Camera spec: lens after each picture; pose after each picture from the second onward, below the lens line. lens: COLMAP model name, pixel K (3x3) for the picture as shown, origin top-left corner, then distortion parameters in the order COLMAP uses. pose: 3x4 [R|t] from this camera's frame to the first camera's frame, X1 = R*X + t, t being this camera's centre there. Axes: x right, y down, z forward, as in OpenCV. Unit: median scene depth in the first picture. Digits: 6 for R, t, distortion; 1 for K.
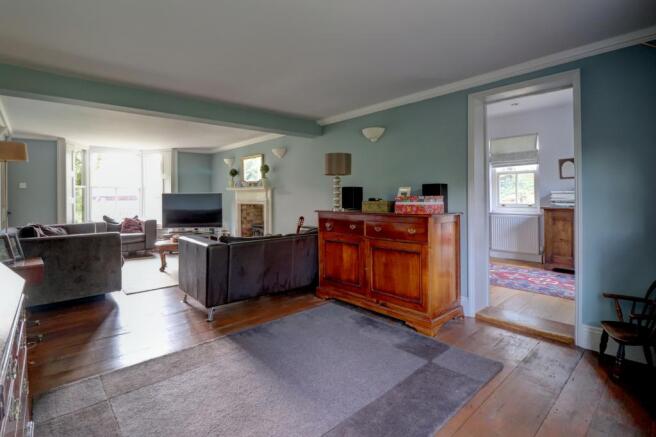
lens RADIAL K [[313.7, 0, 307.9], [0, 313.7, 195.1], [0, 0, 1]] dist [-0.000853, -0.000601]
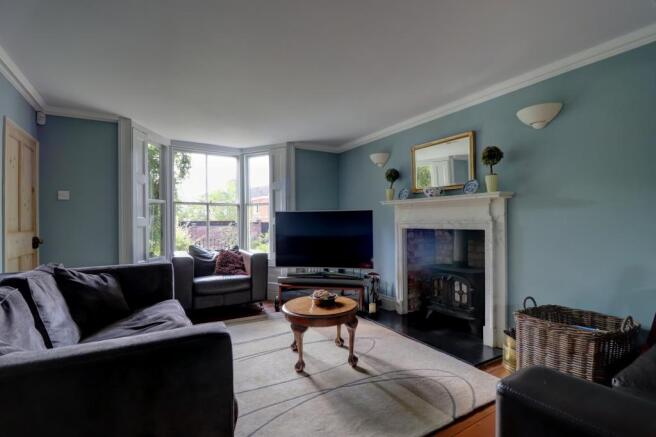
lens RADIAL K [[313.7, 0, 329.7], [0, 313.7, 221.7], [0, 0, 1]] dist [-0.000853, -0.000601]
pose [[0.985500, 0.001880, -0.169666, -0.257828], [-0.001598, 0.999997, 0.001794, 0.014561], [0.169669, -0.001497, 0.985500, 0.412726]]
